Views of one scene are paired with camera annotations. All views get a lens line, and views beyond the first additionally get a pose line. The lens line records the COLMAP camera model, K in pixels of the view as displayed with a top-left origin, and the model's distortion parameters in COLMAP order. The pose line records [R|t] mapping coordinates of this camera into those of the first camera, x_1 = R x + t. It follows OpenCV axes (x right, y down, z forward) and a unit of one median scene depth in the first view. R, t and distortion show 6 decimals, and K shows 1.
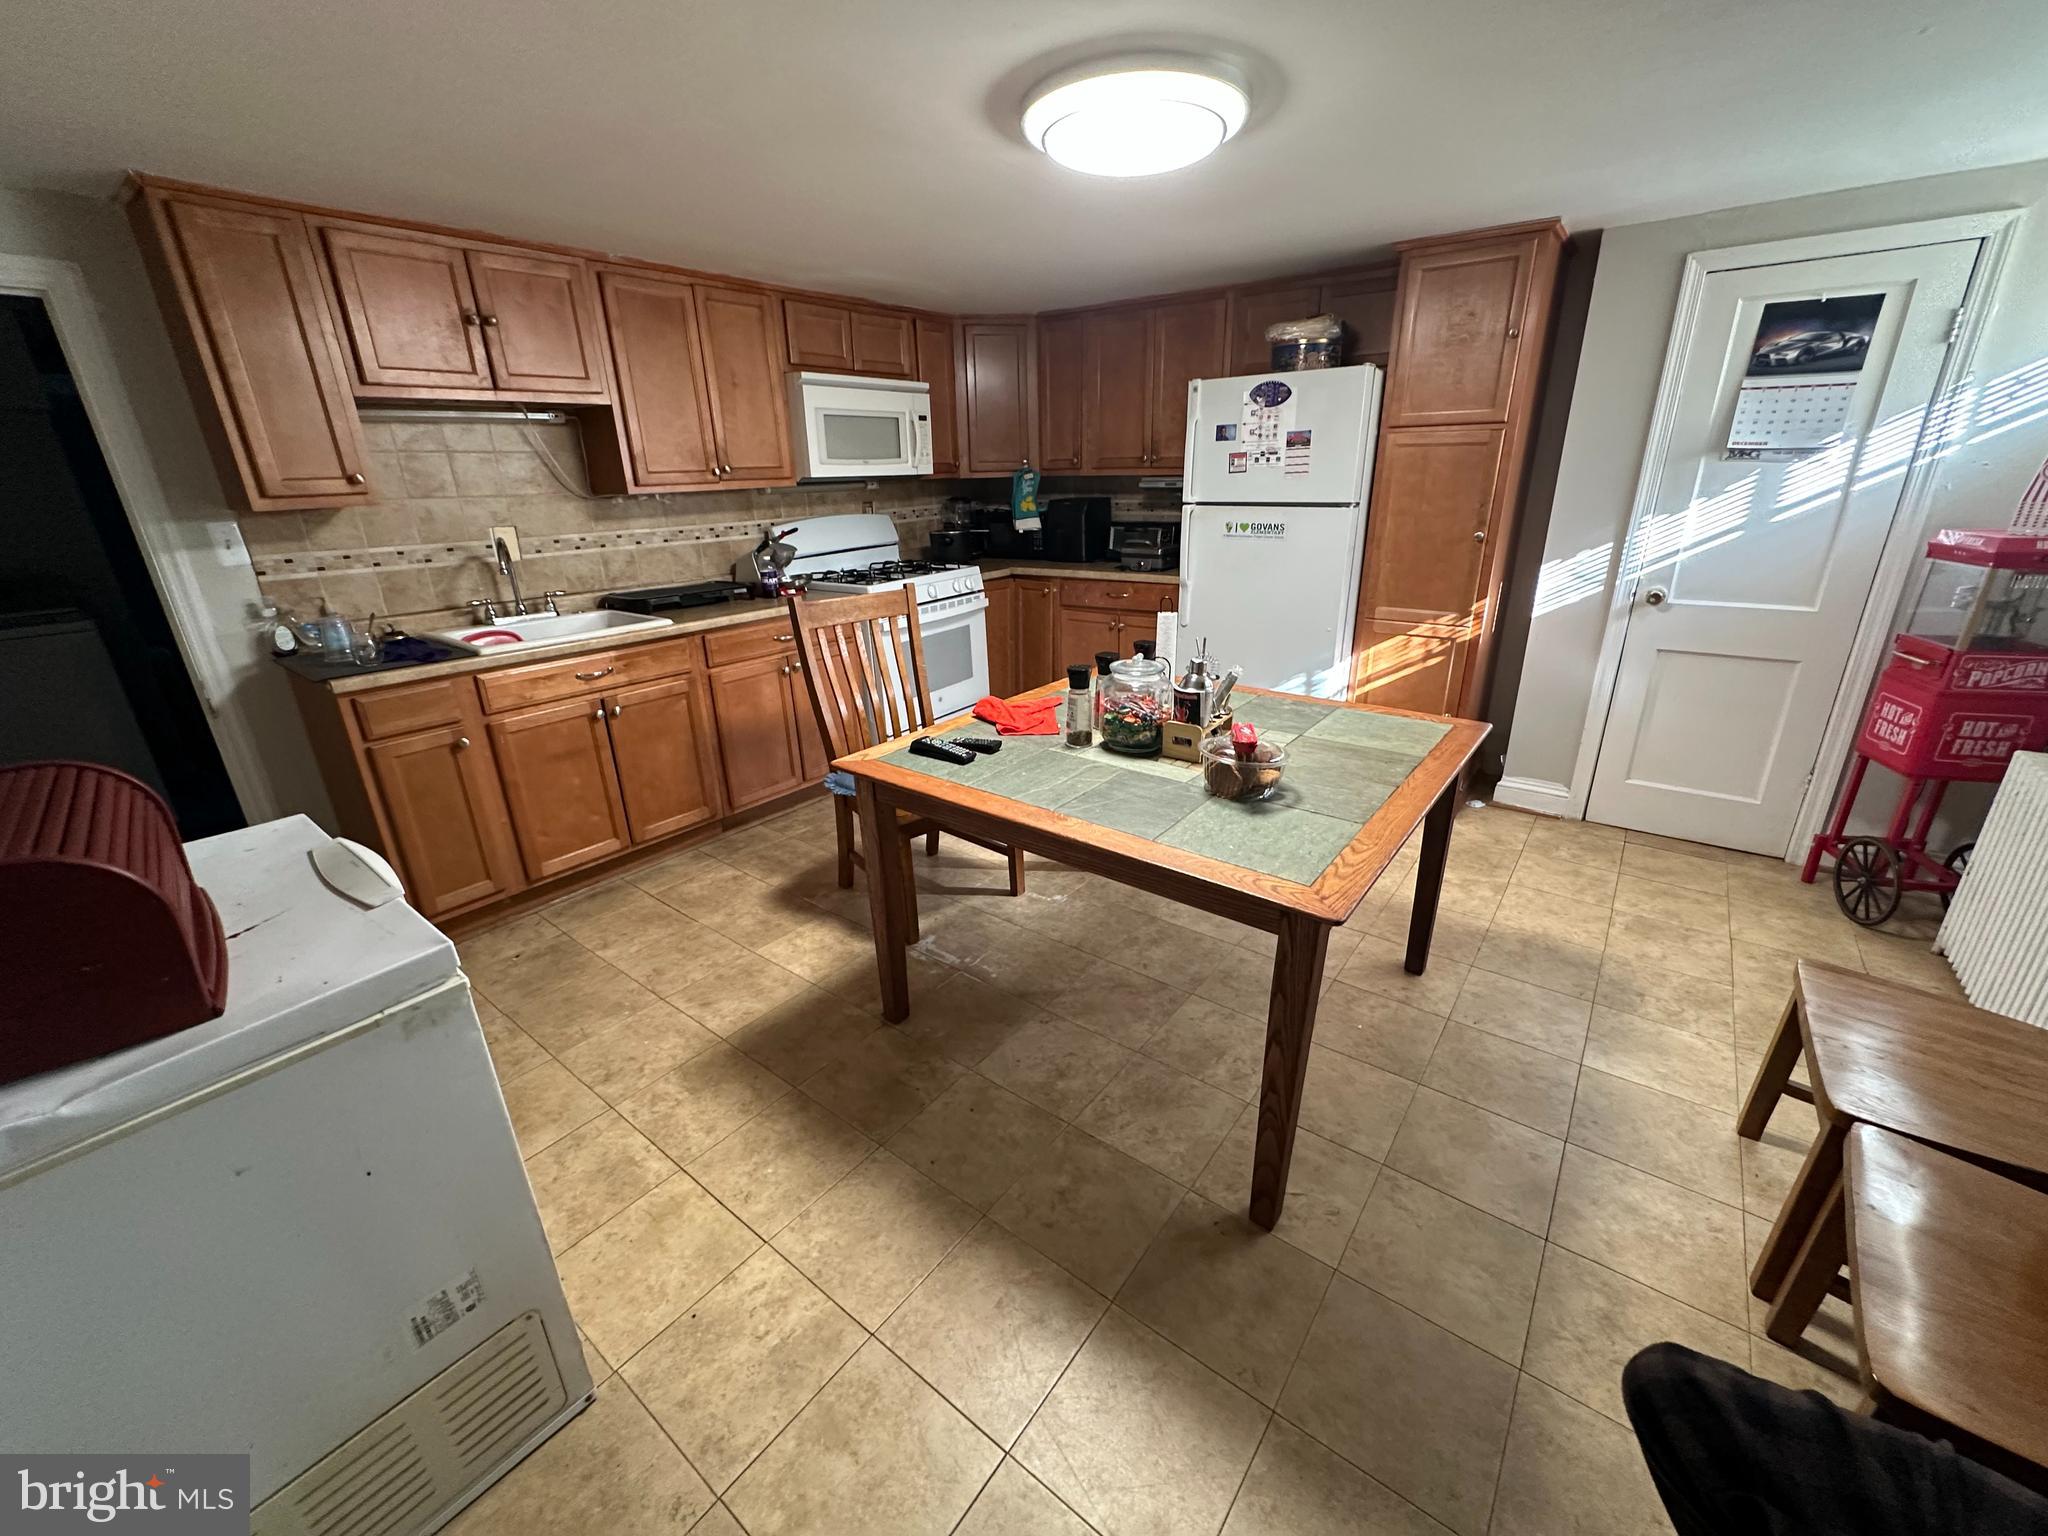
lens RADIAL K [[817.9, 0, 1025.9], [0, 817.9, 766.4], [0, 0, 1]] dist [0.001161, 0.000115]
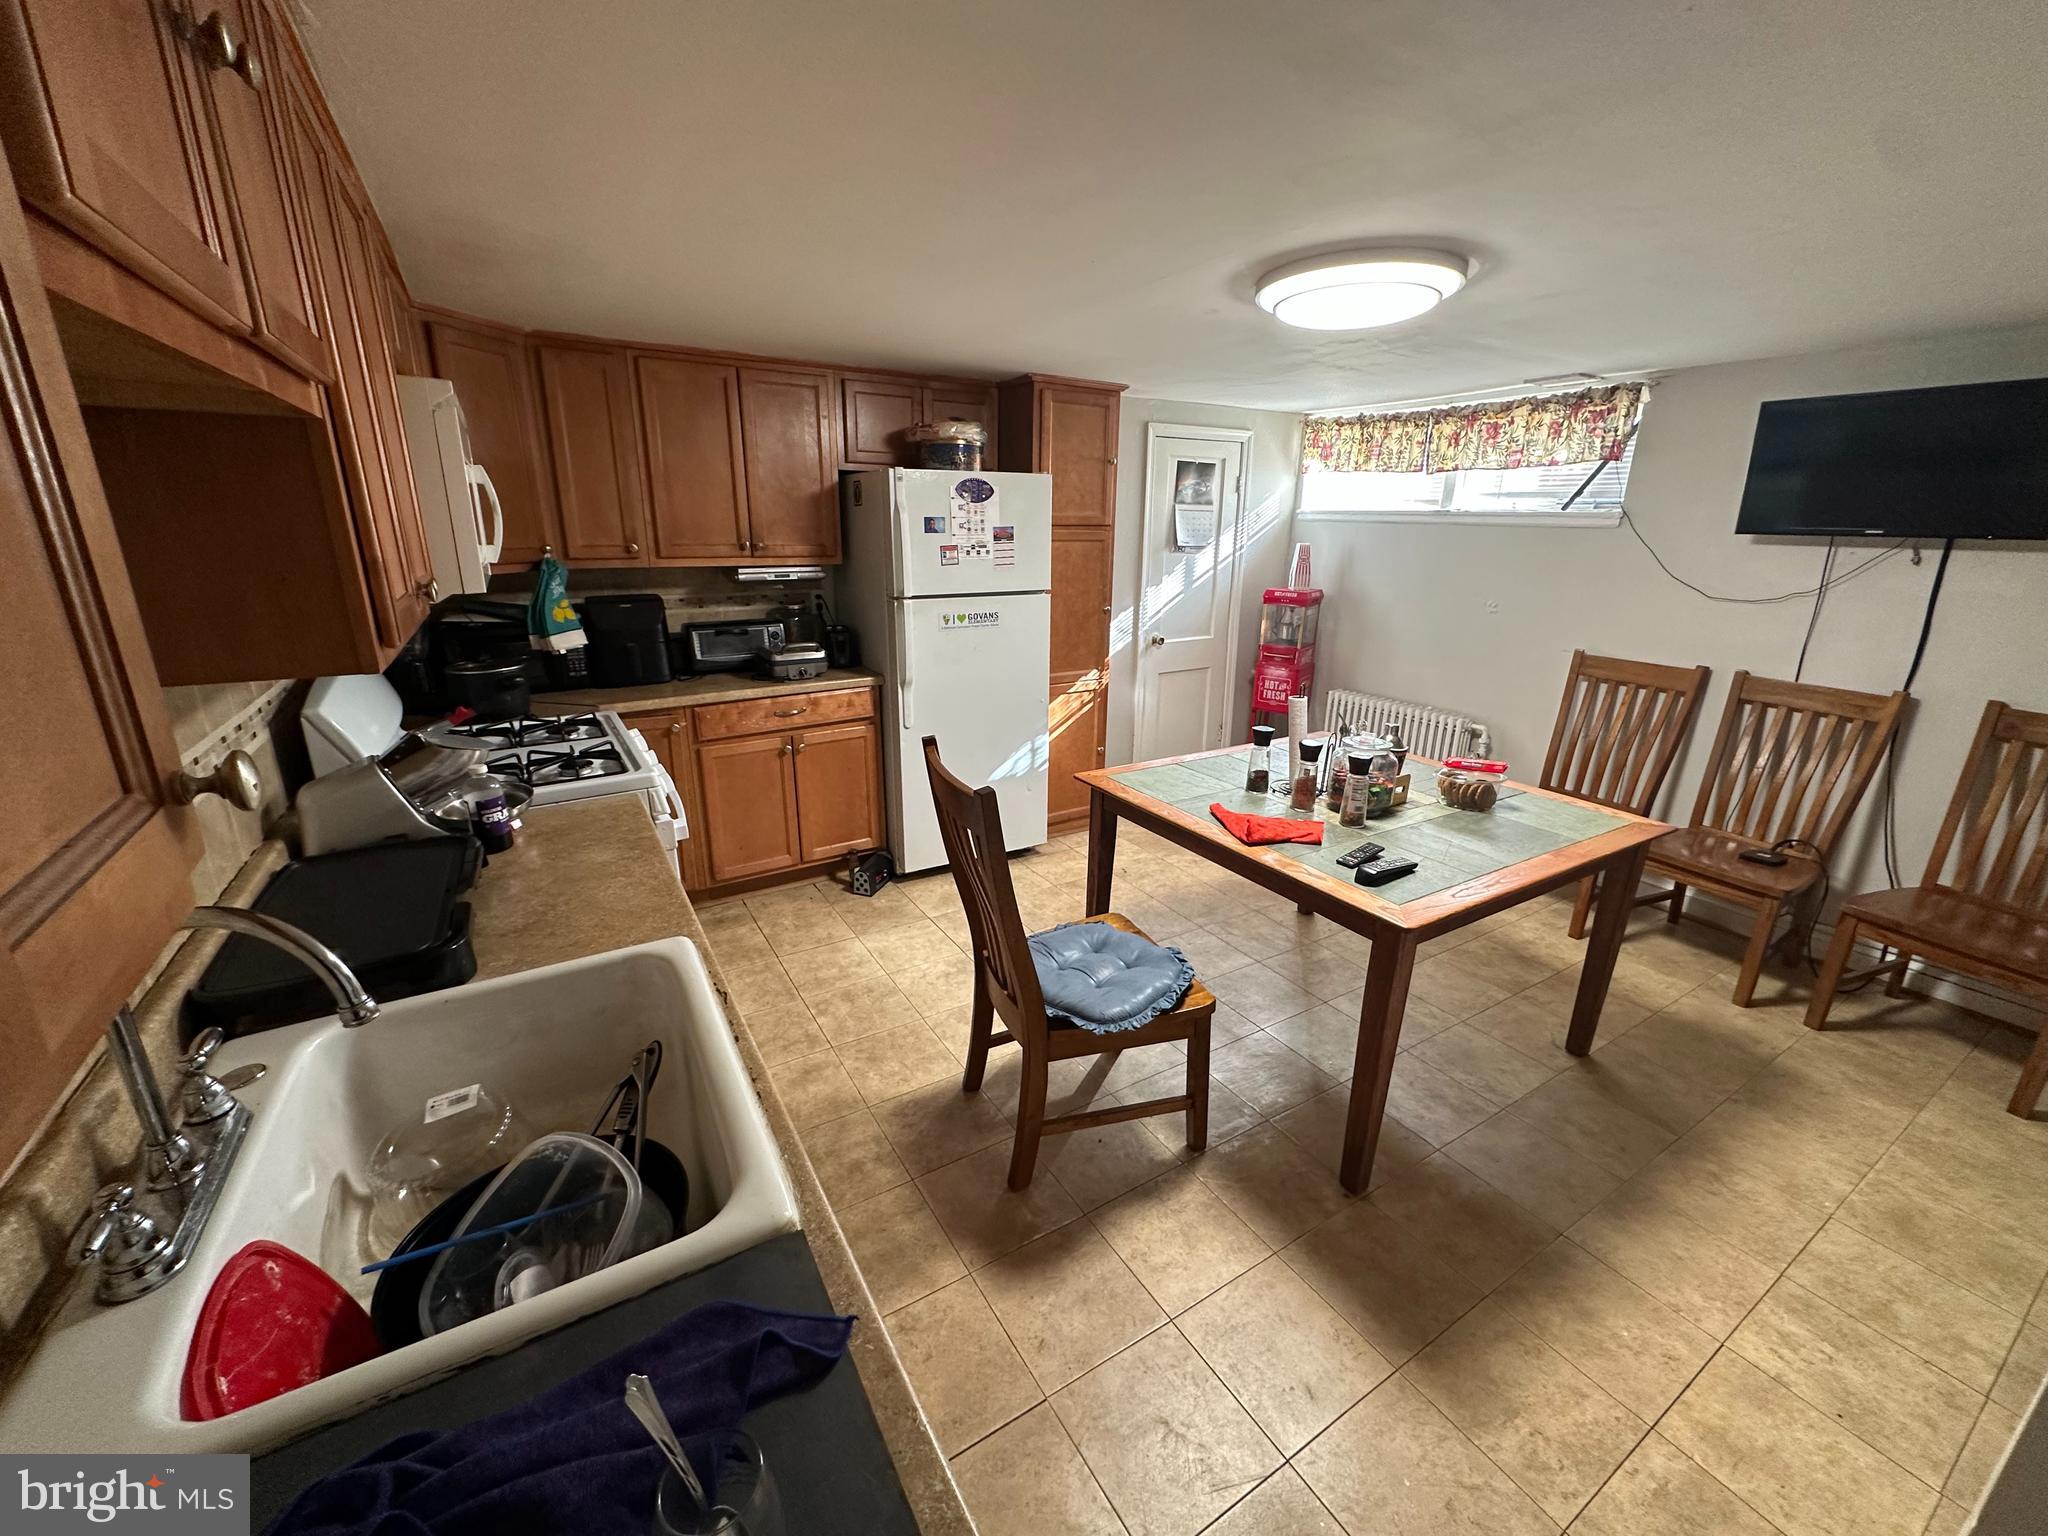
lens RADIAL K [[817.9, 0, 1022.6], [0, 817.9, 766.6], [0, 0, 1]] dist [0.001161, 0.000115]
pose [[0.356511, -0.250391, 0.900114, -0.693135], [0.307220, 0.941261, 0.140155, -0.255168], [-0.882336, 0.226566, 0.412495, 0.603424]]
